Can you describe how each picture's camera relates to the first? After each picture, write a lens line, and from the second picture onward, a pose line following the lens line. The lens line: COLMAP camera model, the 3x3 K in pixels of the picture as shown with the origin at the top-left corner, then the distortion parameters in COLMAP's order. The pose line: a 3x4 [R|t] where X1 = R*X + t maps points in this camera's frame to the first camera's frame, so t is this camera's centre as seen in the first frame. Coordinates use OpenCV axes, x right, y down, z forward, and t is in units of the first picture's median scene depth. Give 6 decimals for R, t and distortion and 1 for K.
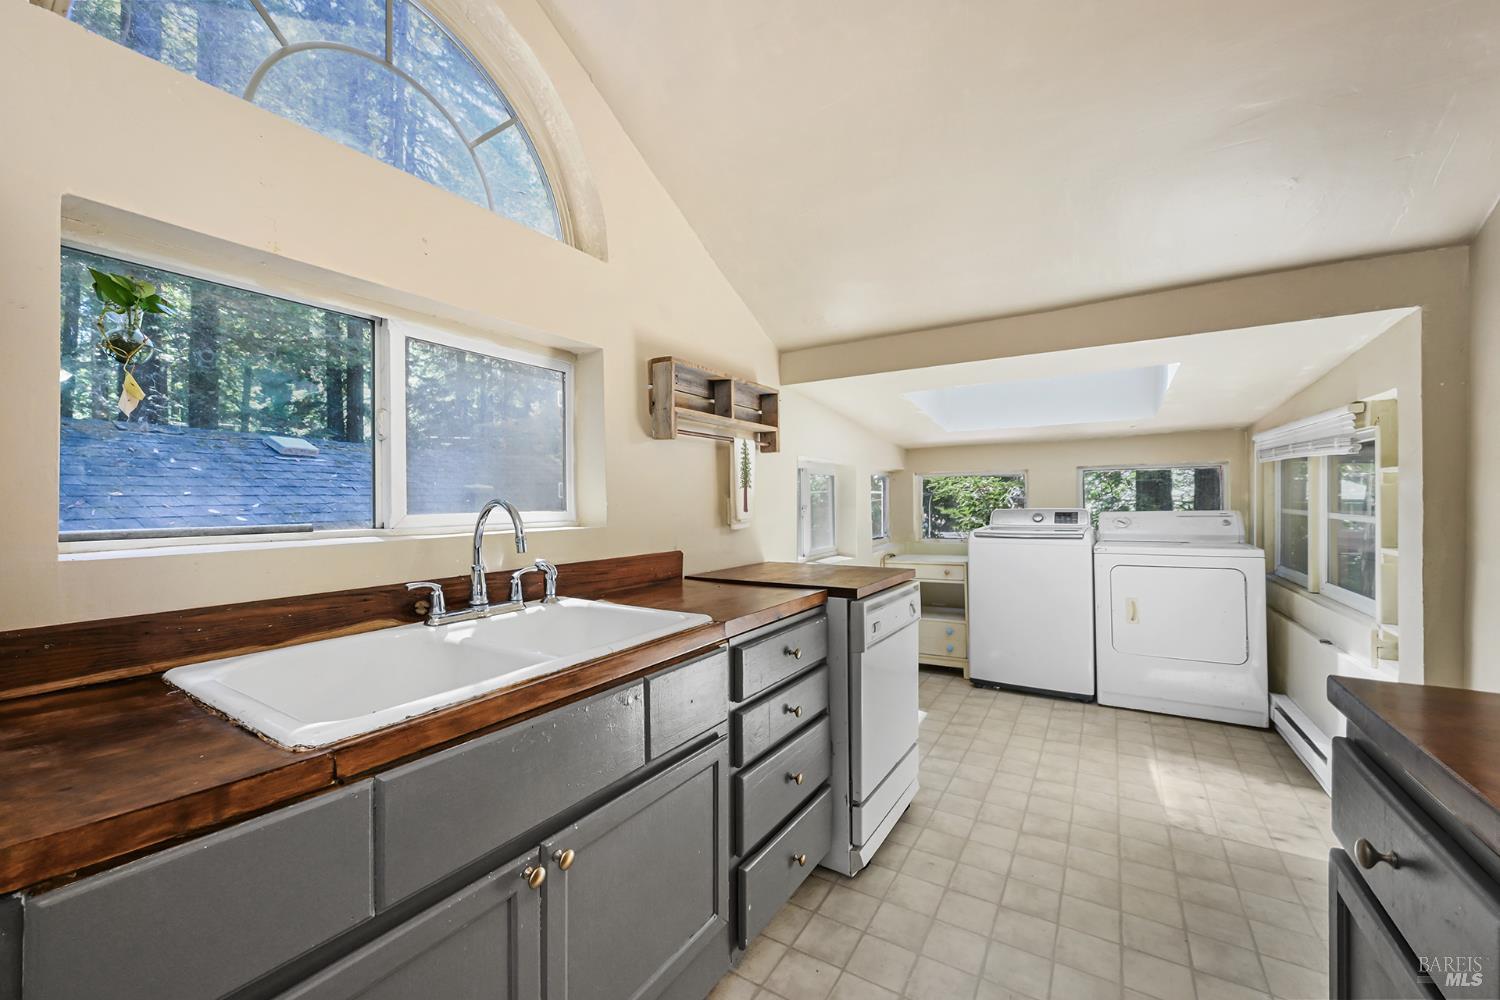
lens RADIAL K [[594.9, 0, 750.5], [0, 594.9, 502.0], [0, 0, 1]] dist [0.000160, 0.000326]
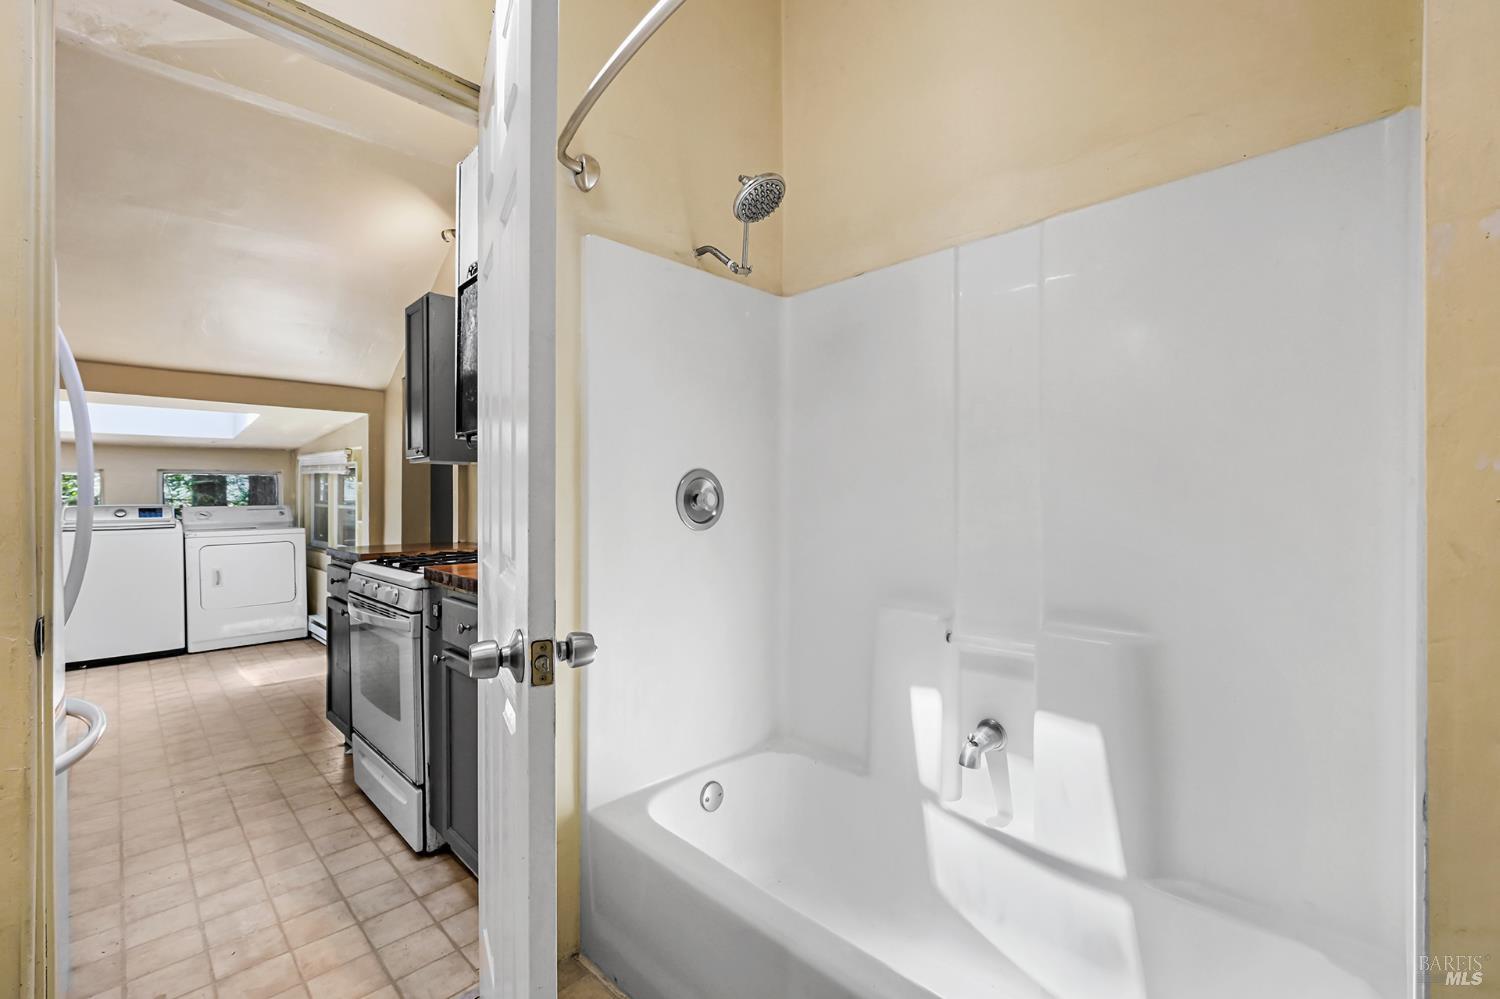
lens RADIAL K [[638.4, 0, 750.0], [0, 638.4, 499.5], [0, 0, 1]] dist [-0.002373, -0.000091]
pose [[0.239345, 0.003375, 0.970929, -0.495607], [0.004211, 0.999981, -0.004514, 0.012863], [-0.970925, 0.005169, 0.239327, -0.551992]]
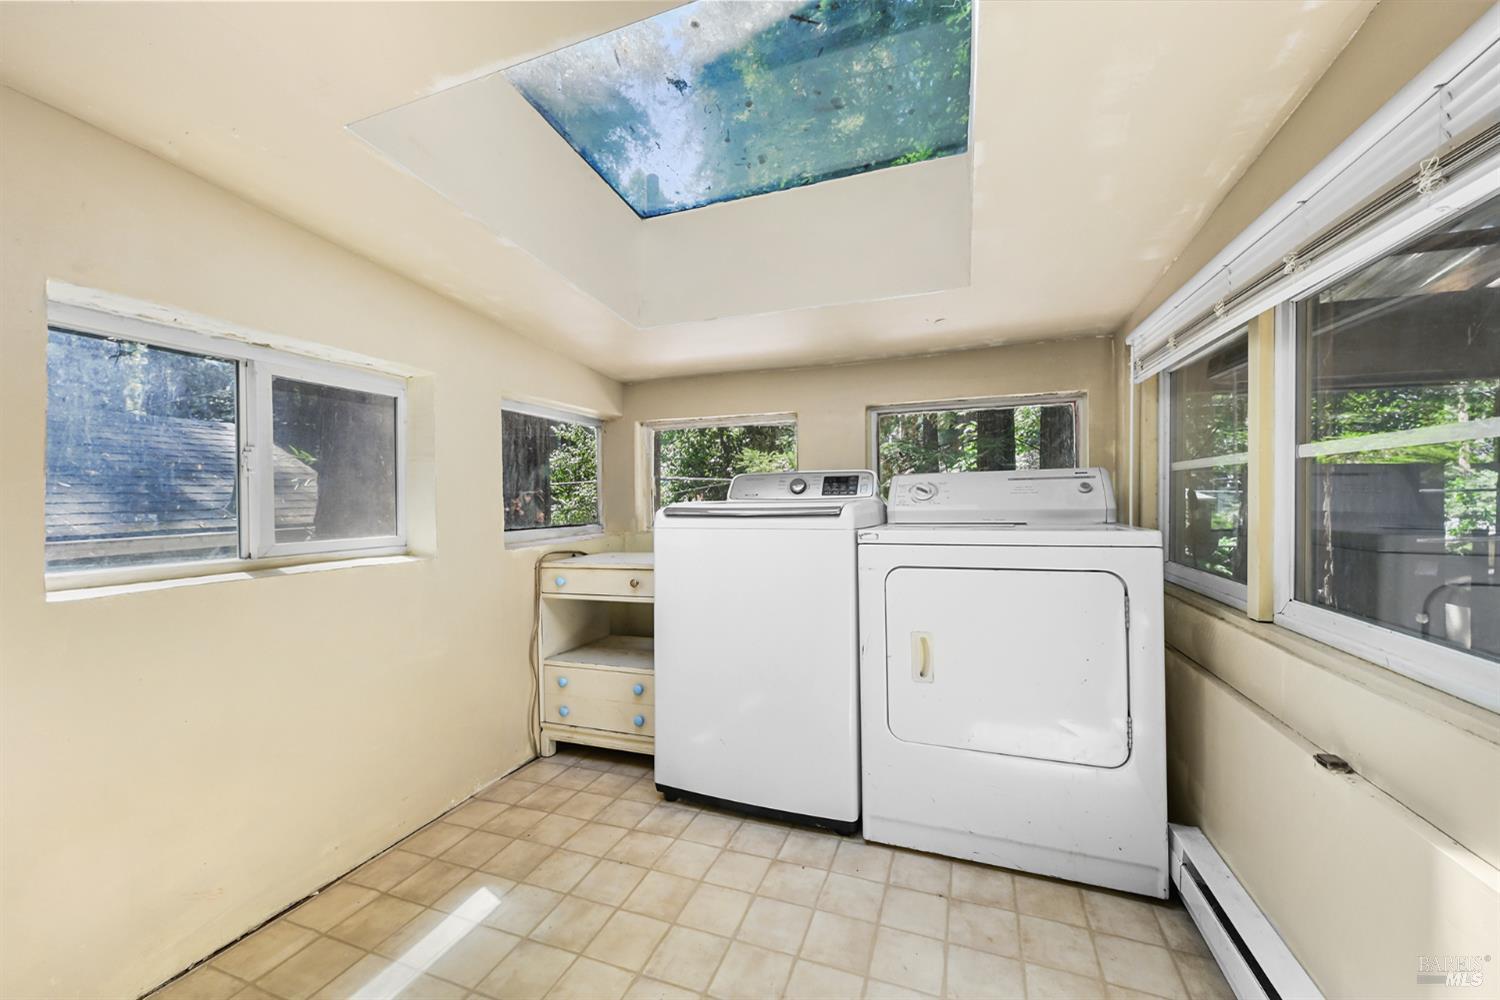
lens RADIAL K [[581.9, 0, 755.2], [0, 581.9, 506.9], [0, 0, 1]] dist [0.005488, 0.000094]
pose [[0.982713, 0.002184, 0.185125, 0.407834], [-0.002945, 0.999988, 0.003836, 0.054038], [-0.185114, -0.004315, 0.982708, 0.537948]]
